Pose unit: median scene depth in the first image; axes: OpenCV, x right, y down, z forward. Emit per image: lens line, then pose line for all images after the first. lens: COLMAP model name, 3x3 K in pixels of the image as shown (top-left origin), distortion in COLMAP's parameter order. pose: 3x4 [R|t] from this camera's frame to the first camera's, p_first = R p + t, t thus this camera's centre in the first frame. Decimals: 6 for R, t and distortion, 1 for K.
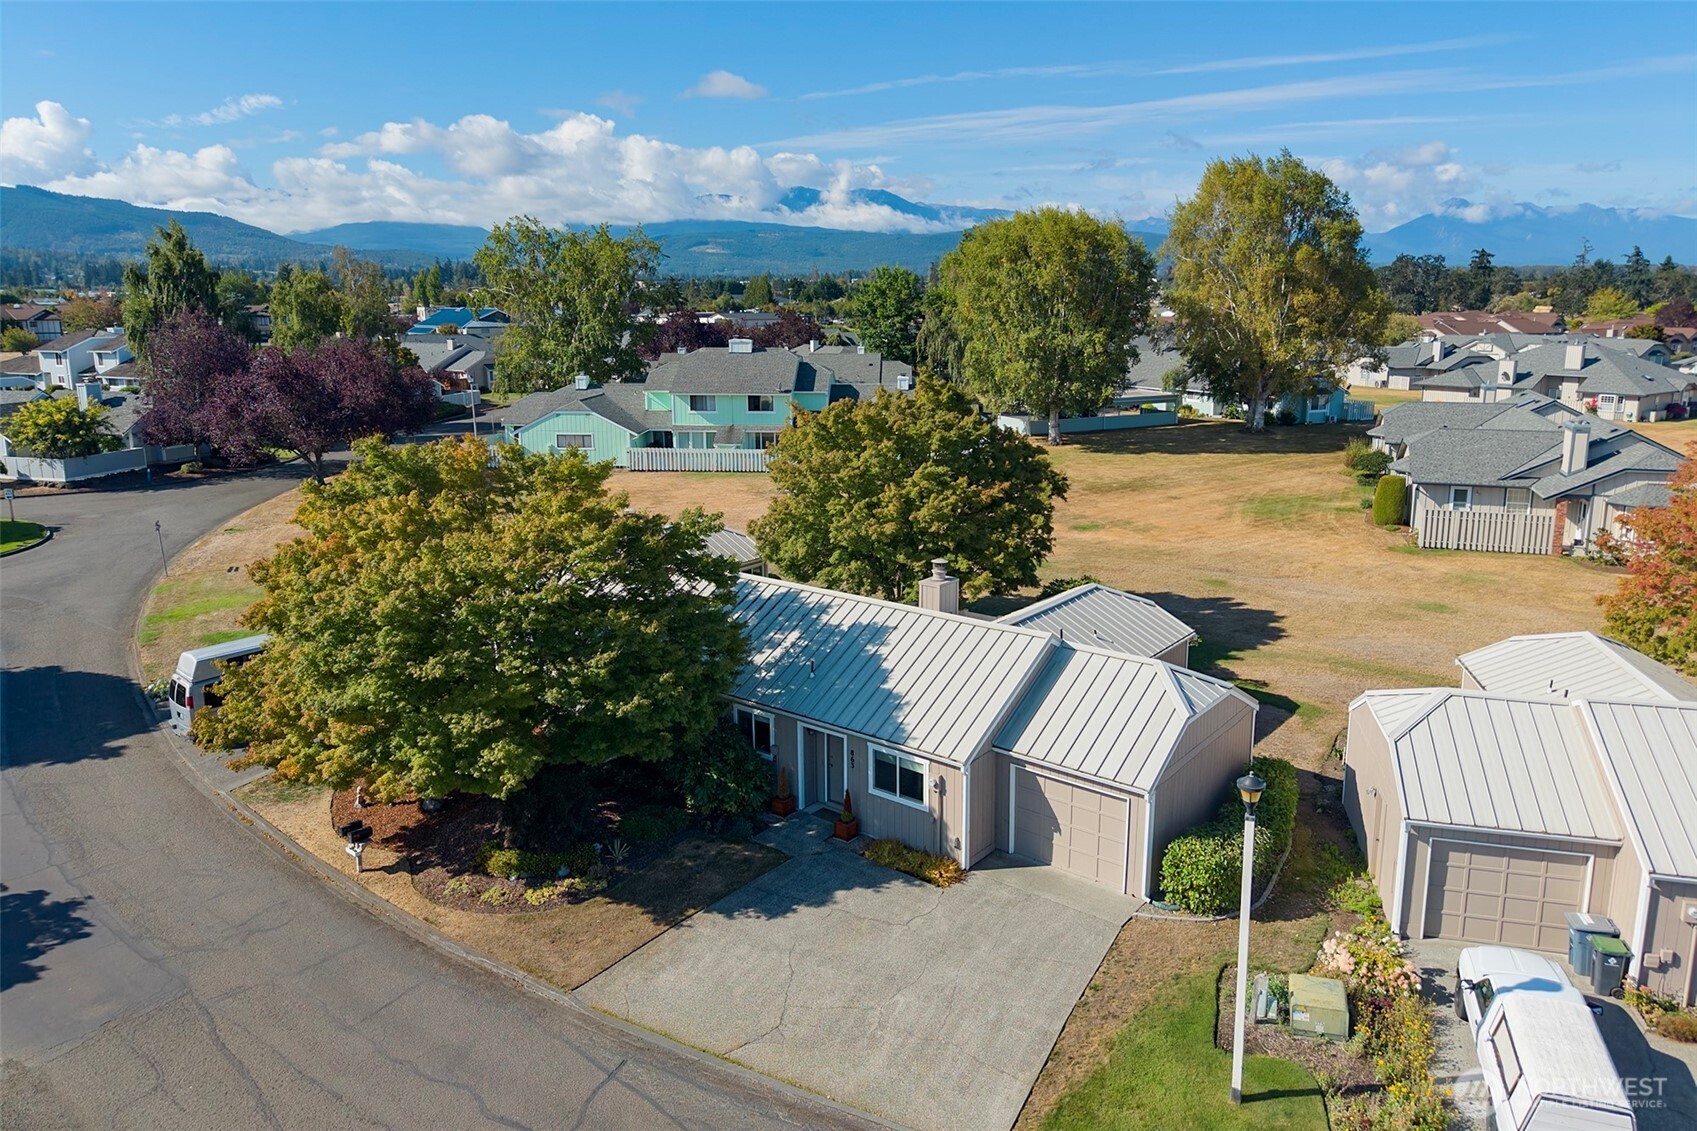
lens RADIAL K [[1129.3, 0, 809.5], [0, 1129.3, 565.9], [0, 0, 1]] dist [-0.001633, 0.009485]
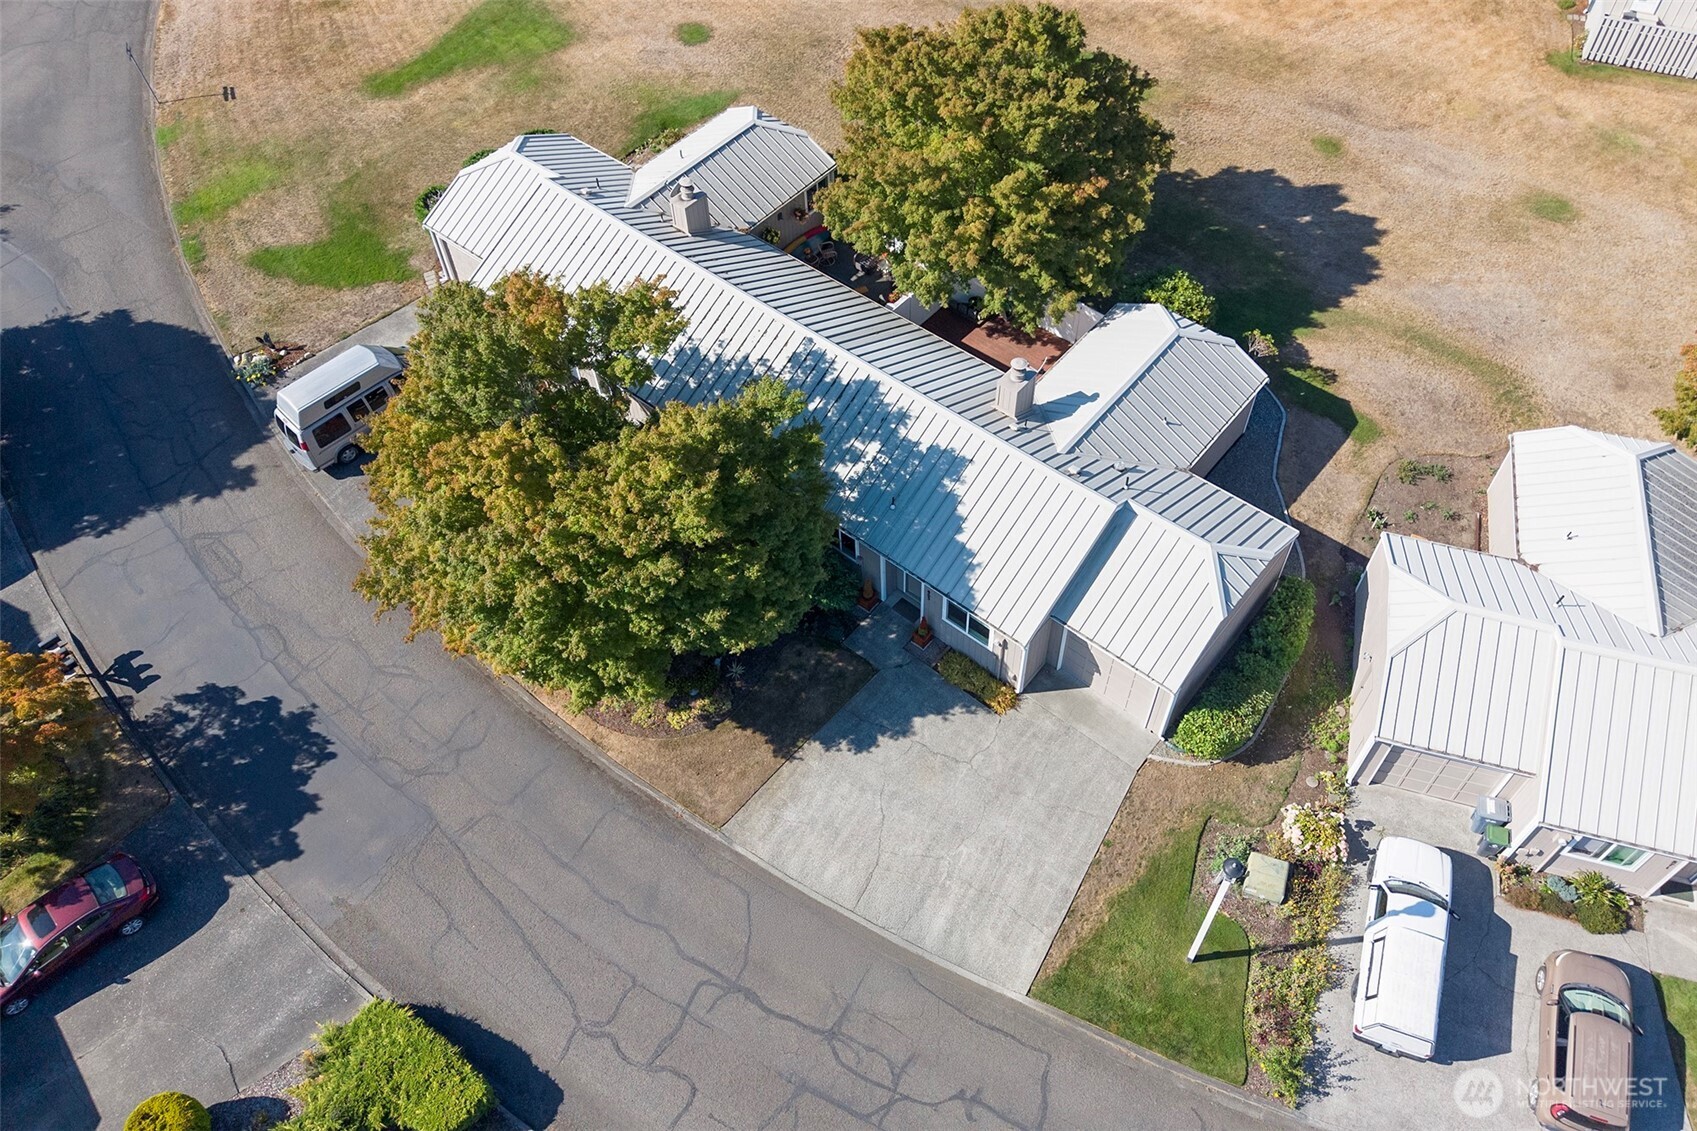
lens RADIAL K [[1178.9, 0, 848.5], [0, 1178.9, 565.5], [0, 0, 1]] dist [0.024714, -0.005266]
pose [[0.999728, -0.014707, -0.018096, -0.024088], [0.022870, 0.769886, 0.637772, -0.681483], [0.004552, -0.638012, 0.770013, 0.100091]]
